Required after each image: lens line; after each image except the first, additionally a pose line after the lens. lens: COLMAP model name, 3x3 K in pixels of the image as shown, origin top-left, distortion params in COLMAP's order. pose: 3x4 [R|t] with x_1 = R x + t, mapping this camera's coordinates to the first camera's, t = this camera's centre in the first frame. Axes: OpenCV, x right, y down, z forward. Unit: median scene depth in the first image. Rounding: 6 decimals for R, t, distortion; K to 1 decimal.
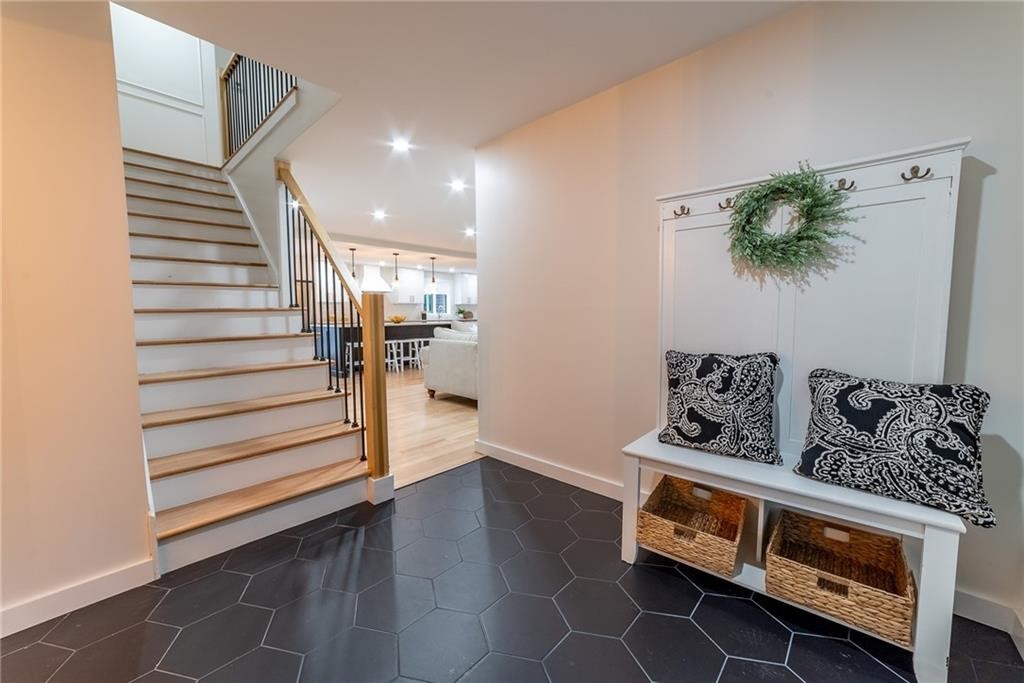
lens RADIAL K [[392.4, 0, 508.5], [0, 392.4, 340.2], [0, 0, 1]] dist [0.000809, 0.000486]
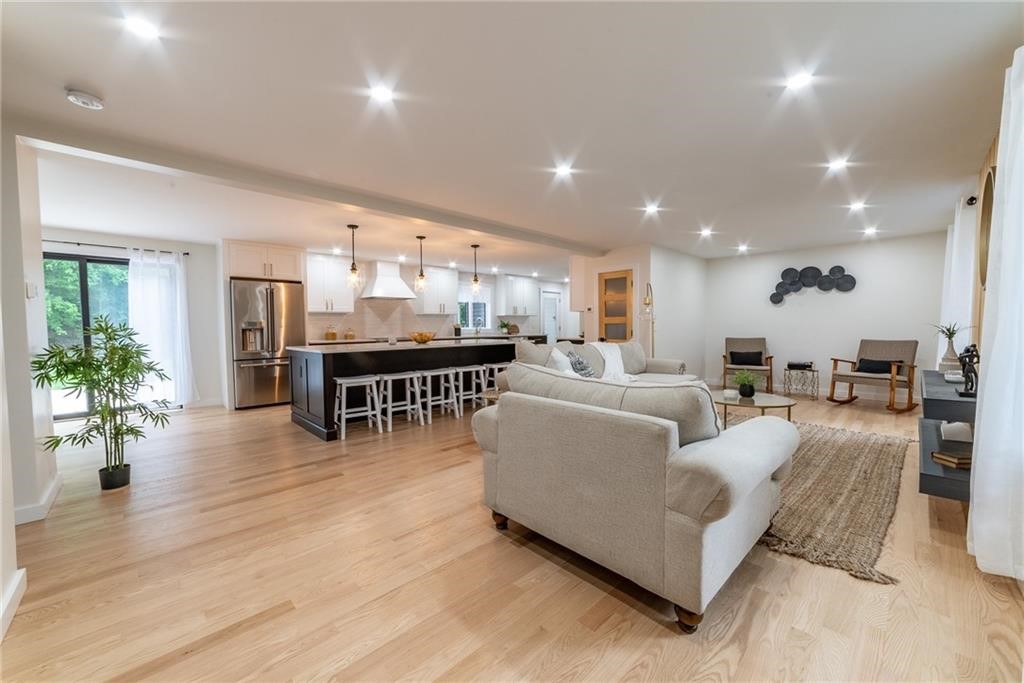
lens RADIAL K [[392.4, 0, 510.2], [0, 392.4, 341.9], [0, 0, 1]] dist [0.000809, 0.000486]
pose [[0.998472, -0.000017, -0.055268, -0.105236], [-0.001560, 0.999593, -0.028494, -0.028692], [0.055246, 0.028537, 0.998065, 0.371405]]
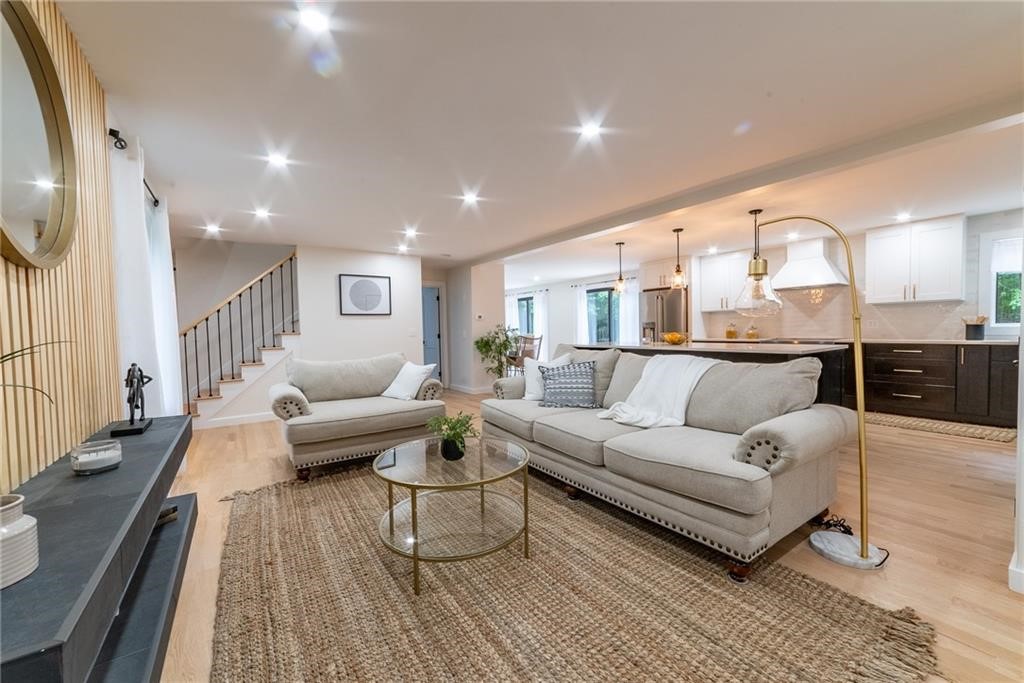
lens RADIAL K [[392.4, 0, 508.6], [0, 392.4, 340.7], [0, 0, 1]] dist [0.000809, 0.000486]
pose [[-0.209691, 0.045251, -0.976720, 0.357154], [-0.047388, 0.997284, 0.056377, -0.074469], [0.976619, 0.058106, -0.206977, 0.895836]]
